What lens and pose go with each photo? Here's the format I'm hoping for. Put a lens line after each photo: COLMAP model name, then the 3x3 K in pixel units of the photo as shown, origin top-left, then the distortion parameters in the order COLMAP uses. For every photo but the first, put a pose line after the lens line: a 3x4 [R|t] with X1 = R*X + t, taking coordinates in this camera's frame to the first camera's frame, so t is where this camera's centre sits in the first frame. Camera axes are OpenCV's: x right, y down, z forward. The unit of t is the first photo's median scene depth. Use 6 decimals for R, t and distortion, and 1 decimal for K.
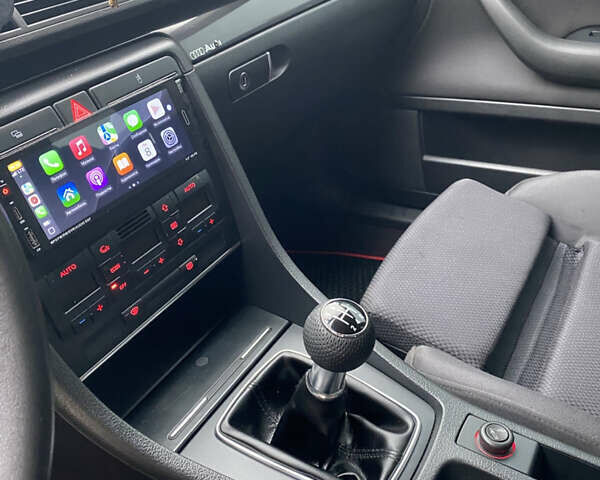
lens RADIAL K [[599.0, 0, 300.0], [0, 599.0, 240.0], [0, 0, 1]] dist [0.099677, -0.212158]
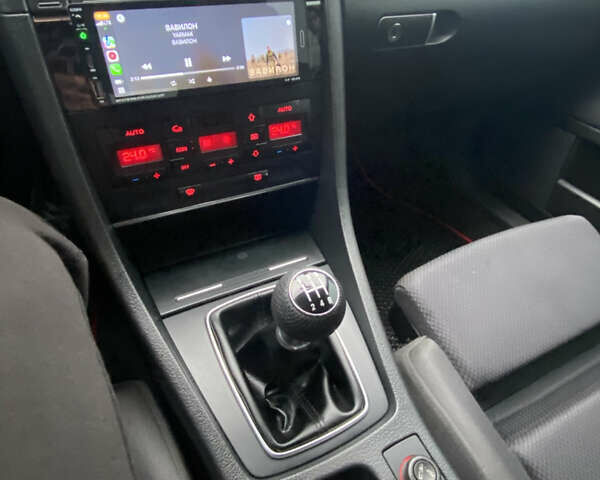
lens RADIAL K [[396.4, 0, 299.3], [0, 396.4, 242.3], [0, 0, 1]] dist [0.055078, -0.058211]
pose [[0.837696, 0.466157, -0.284539, 0.154048], [-0.404617, 0.879668, 0.249938, -0.068640], [0.366810, -0.094243, 0.925510, 0.341665]]
